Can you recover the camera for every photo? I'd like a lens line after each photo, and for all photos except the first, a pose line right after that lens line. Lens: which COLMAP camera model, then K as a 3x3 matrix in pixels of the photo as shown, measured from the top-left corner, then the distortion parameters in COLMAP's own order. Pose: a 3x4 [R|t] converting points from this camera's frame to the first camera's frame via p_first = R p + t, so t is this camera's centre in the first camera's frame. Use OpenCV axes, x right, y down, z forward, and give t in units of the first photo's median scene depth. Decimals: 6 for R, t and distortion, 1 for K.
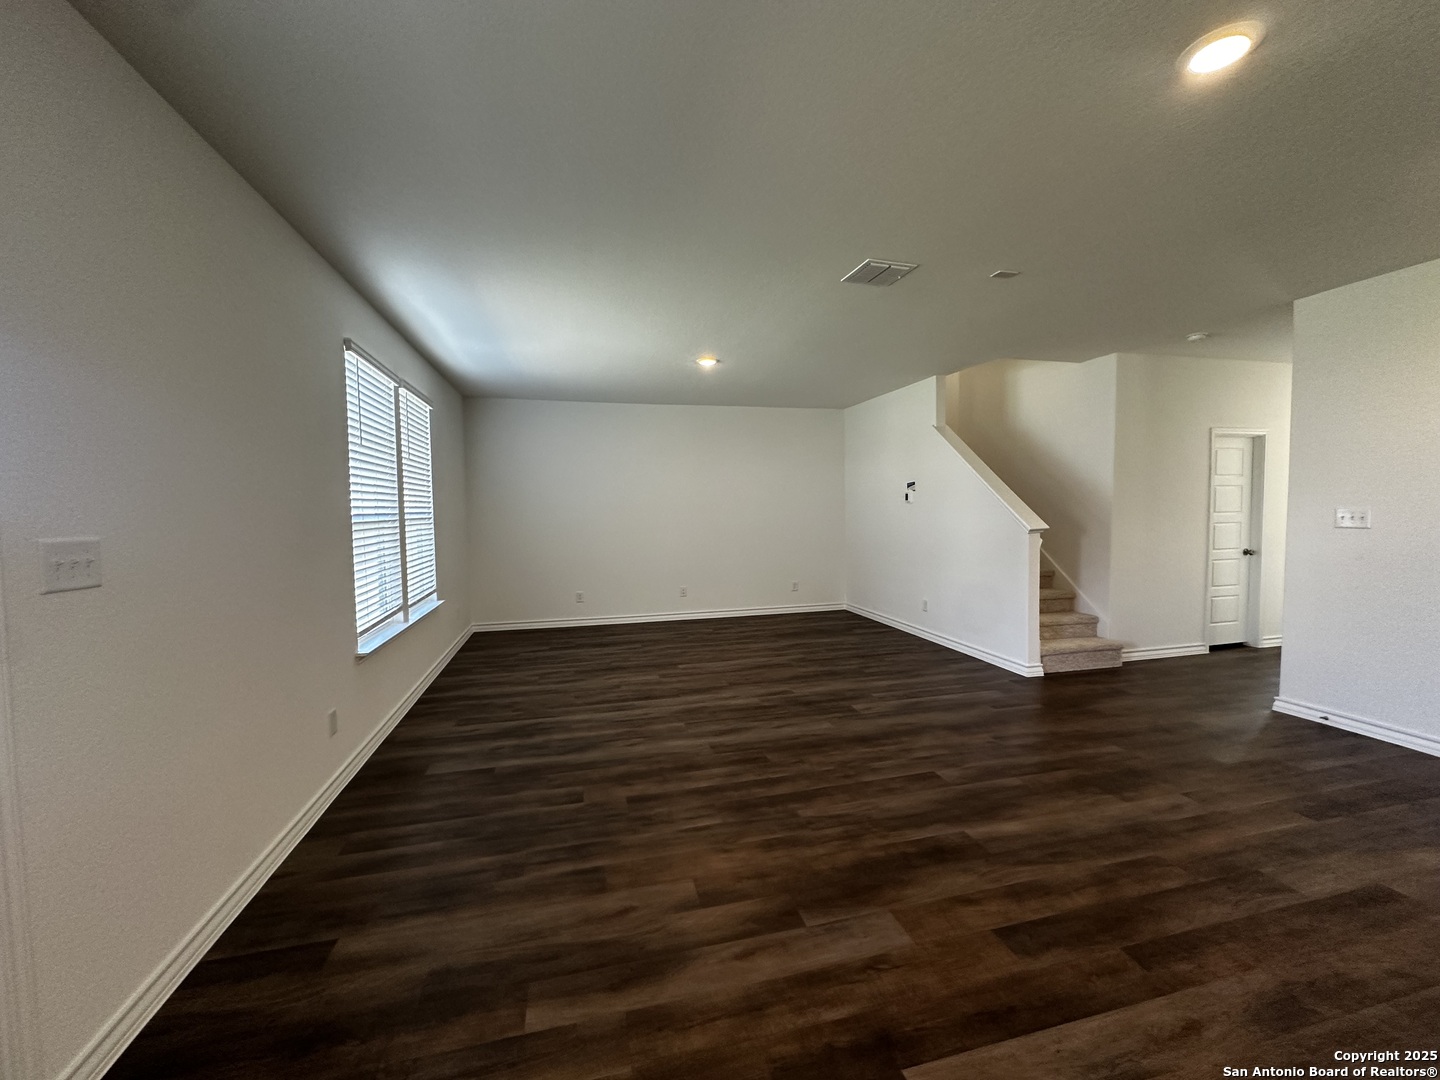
lens RADIAL K [[576.2, 0, 720.0], [0, 576.2, 540.0], [0, 0, 1]] dist [-0.001589, 0.000124]
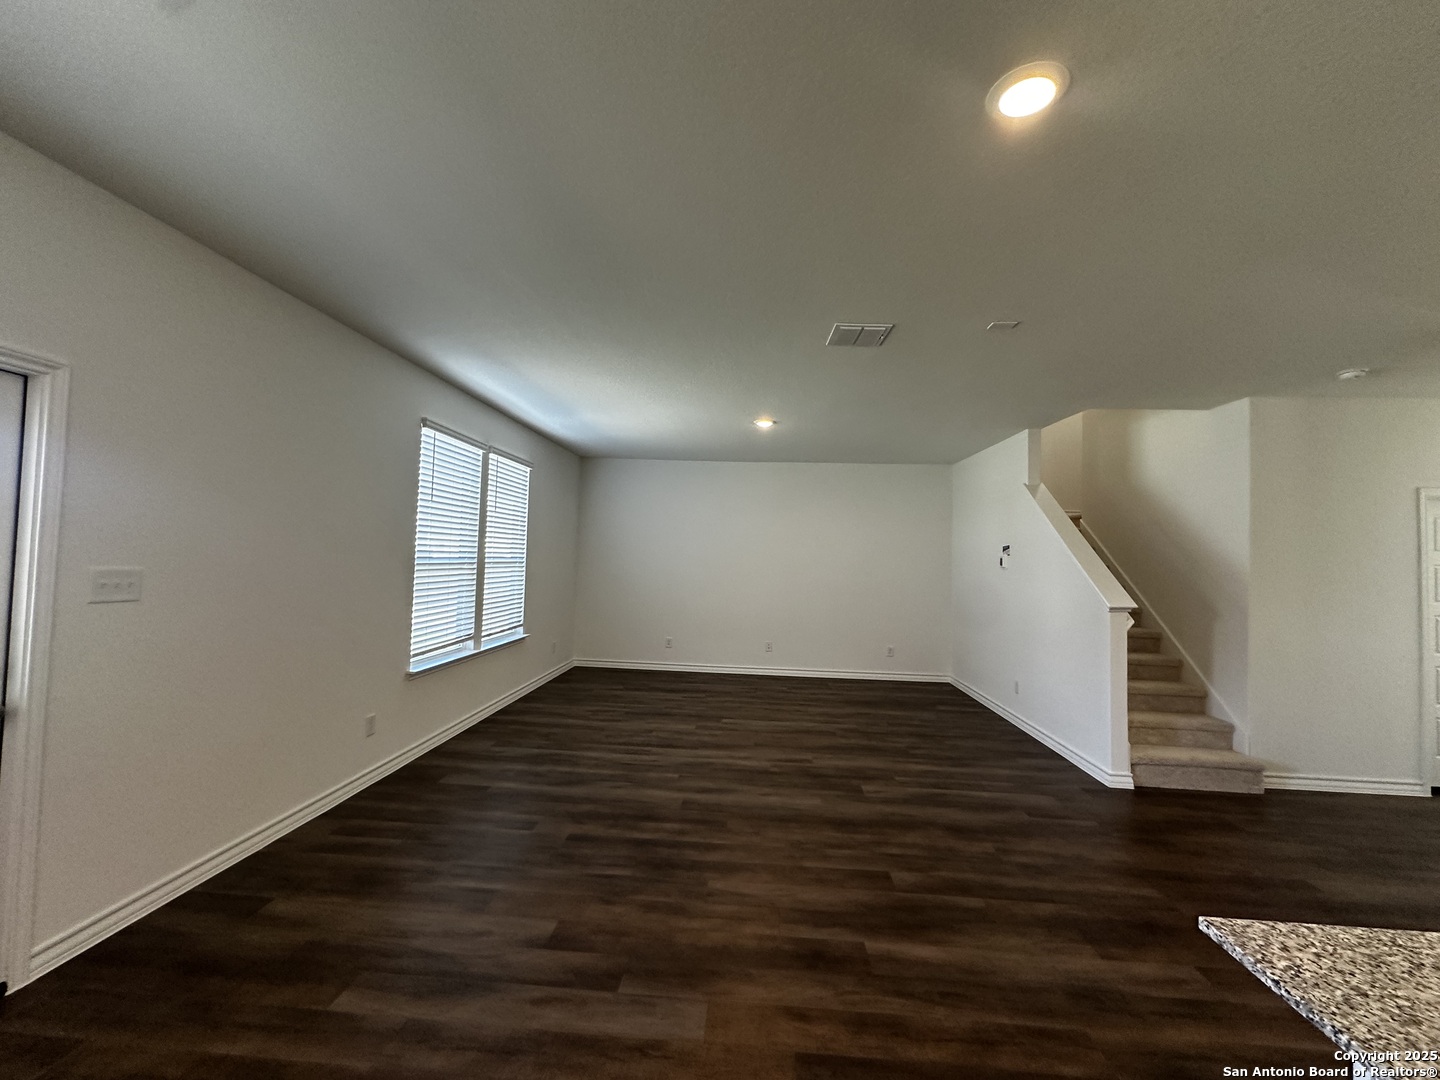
lens RADIAL K [[576.2, 0, 720.0], [0, 576.2, 540.0], [0, 0, 1]] dist [-0.001589, 0.000124]
pose [[0.949905, 0.032449, -0.310850, 0.285831], [-0.059970, 0.995038, -0.079387, -0.017081], [0.306731, 0.094052, 0.947138, 0.020052]]
